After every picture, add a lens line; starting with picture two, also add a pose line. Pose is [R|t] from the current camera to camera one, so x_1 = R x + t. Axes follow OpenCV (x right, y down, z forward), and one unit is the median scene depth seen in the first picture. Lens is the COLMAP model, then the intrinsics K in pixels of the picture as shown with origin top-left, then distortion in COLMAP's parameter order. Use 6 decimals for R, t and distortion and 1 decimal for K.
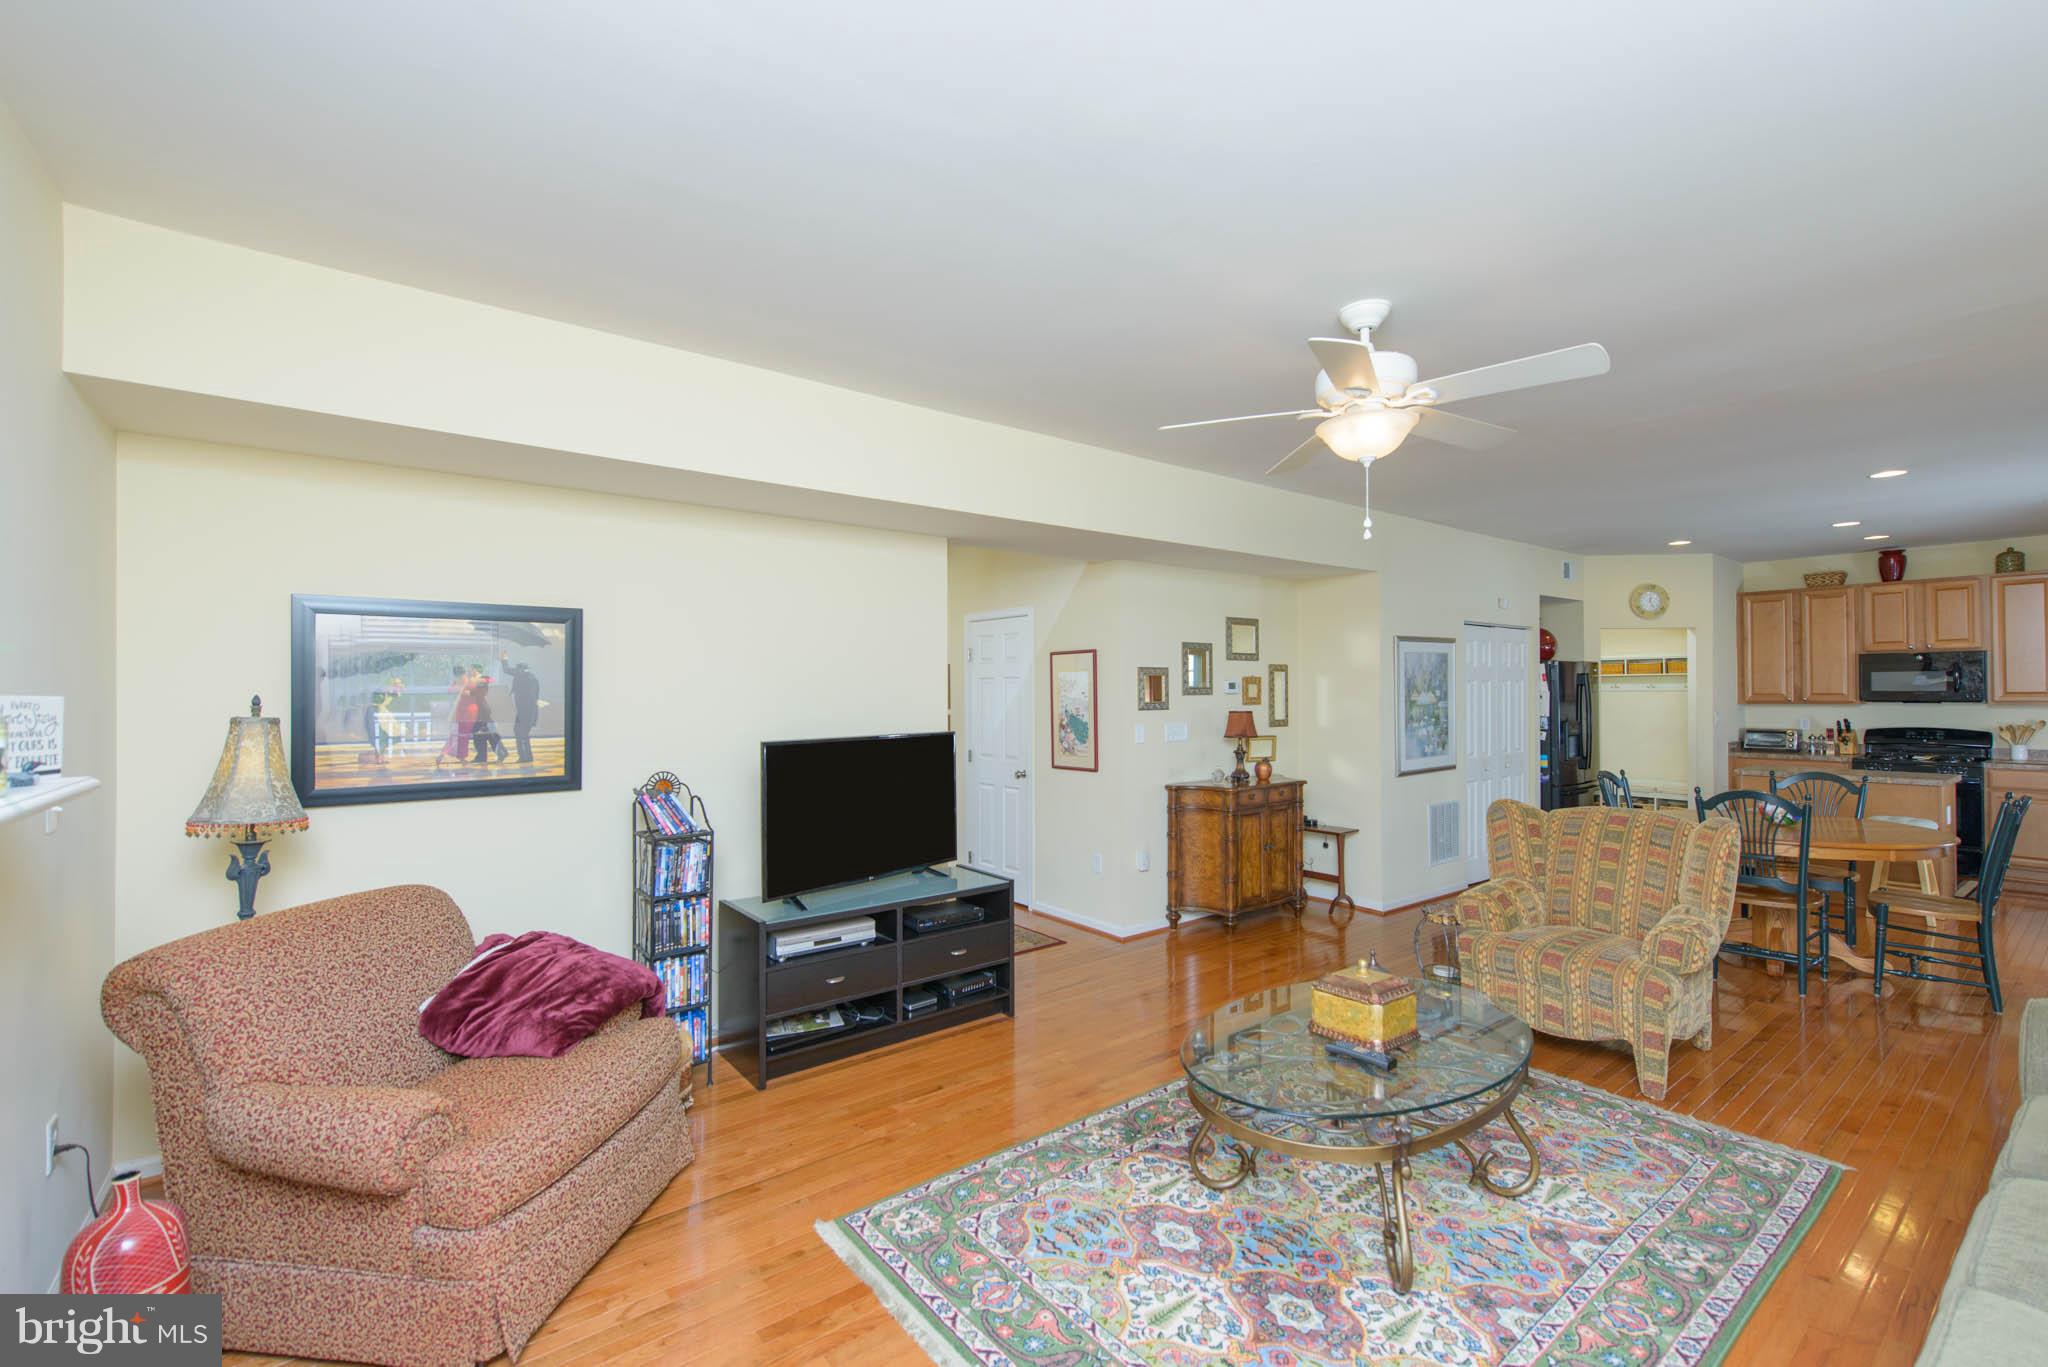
lens RADIAL K [[879.2, 0, 1017.0], [0, 879.2, 687.3], [0, 0, 1]] dist [-0.001084, -0.000060]
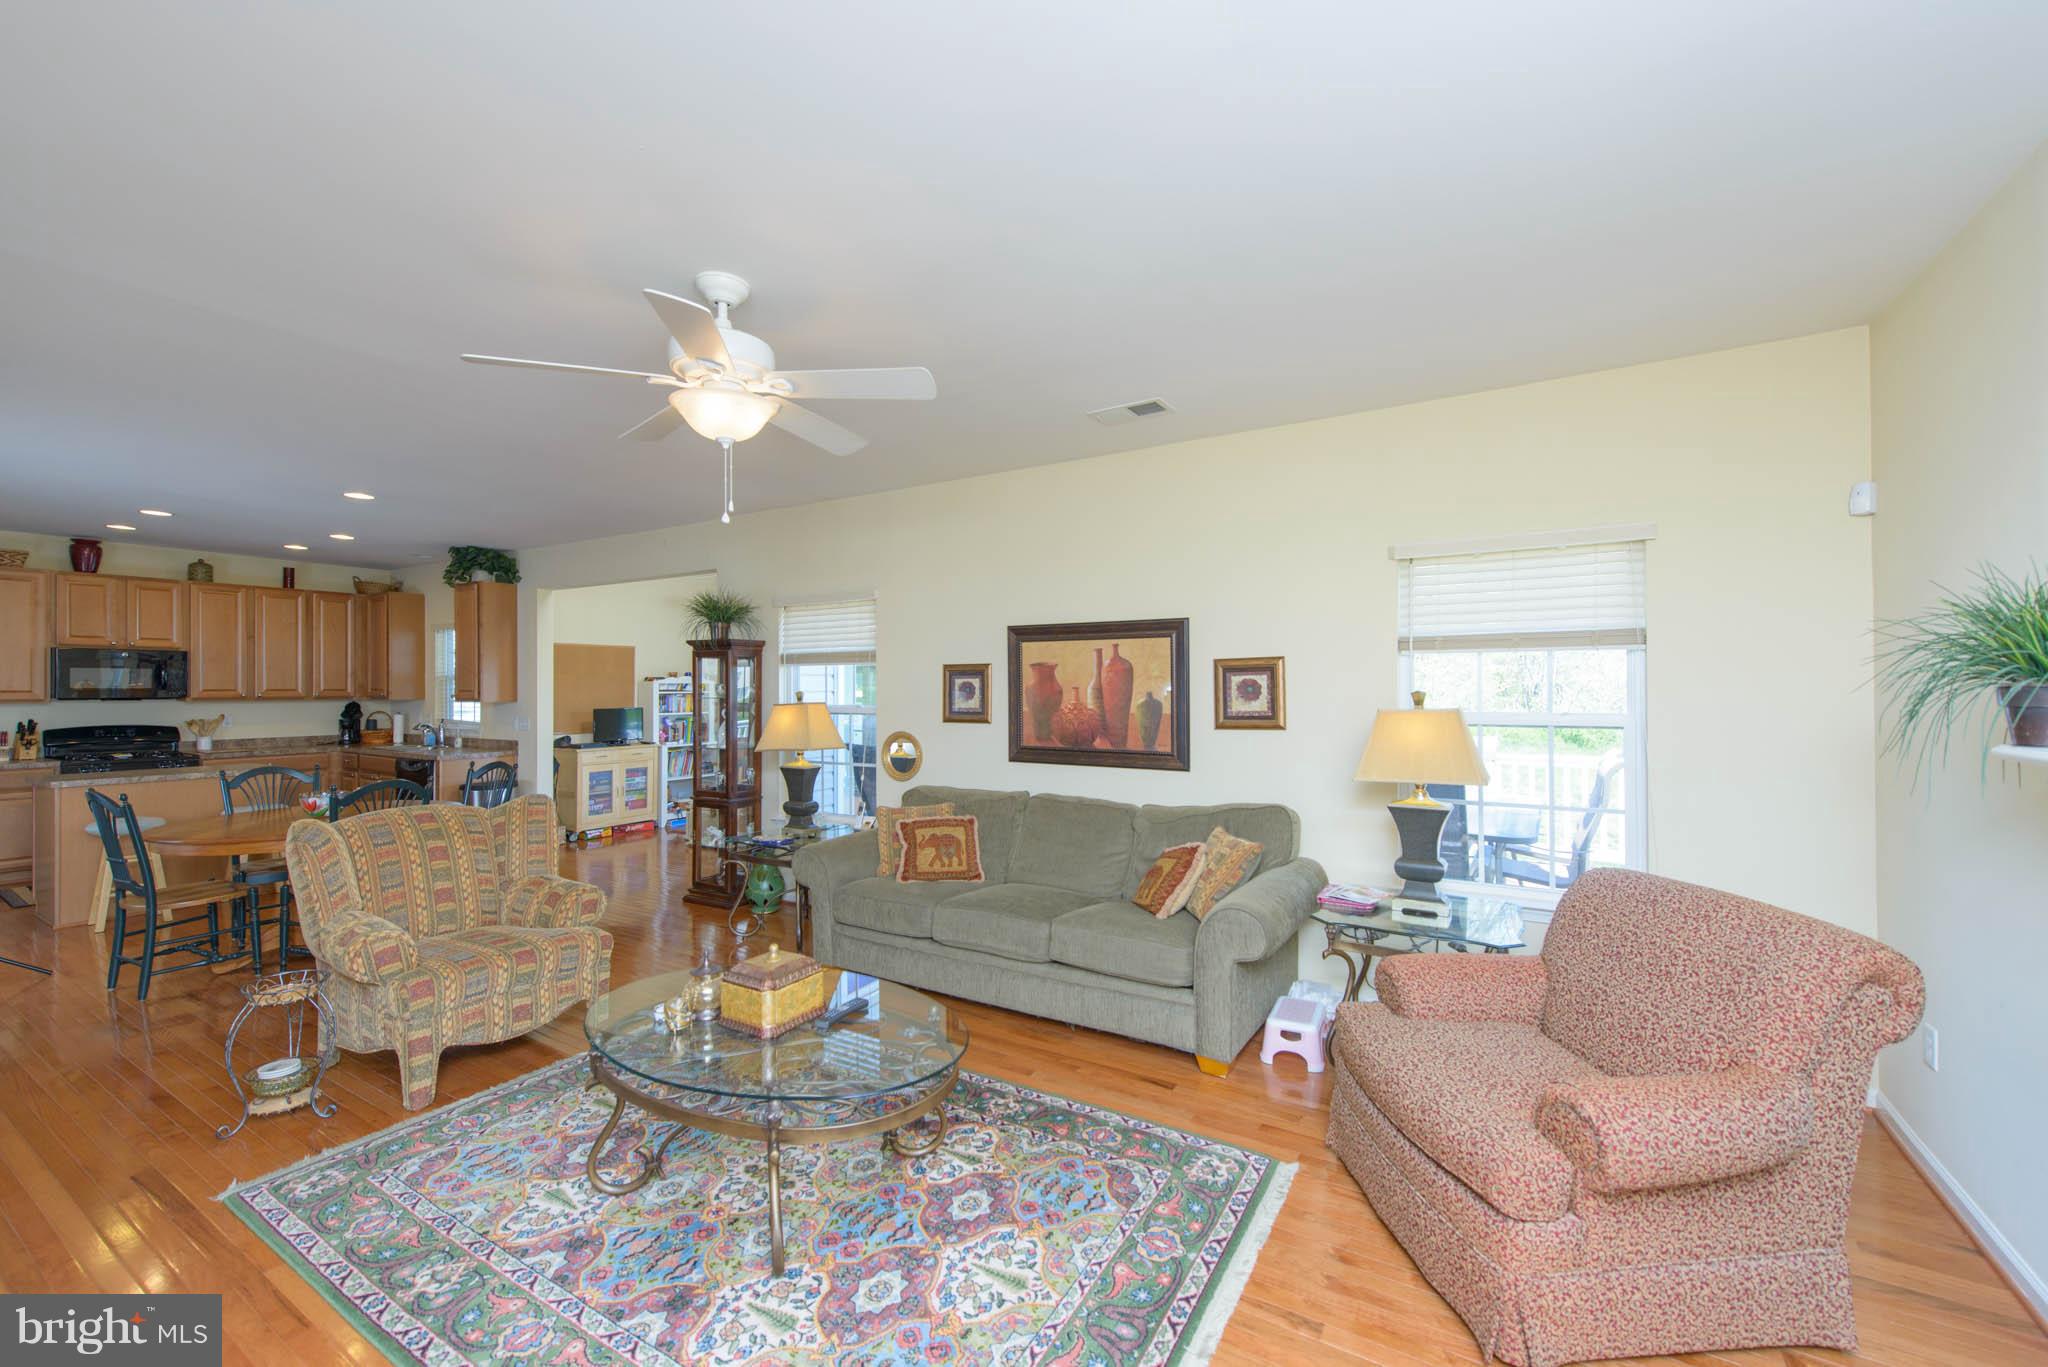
lens RADIAL K [[806.0, 0, 1048.7], [0, 806.0, 684.8], [0, 0, 1]] dist [-0.000780, -0.000836]
pose [[-0.380663, 0.010082, 0.924659, -0.219392], [-0.004302, 0.999910, -0.012674, 0.007898], [-0.924704, -0.008803, -0.380586, 0.396491]]
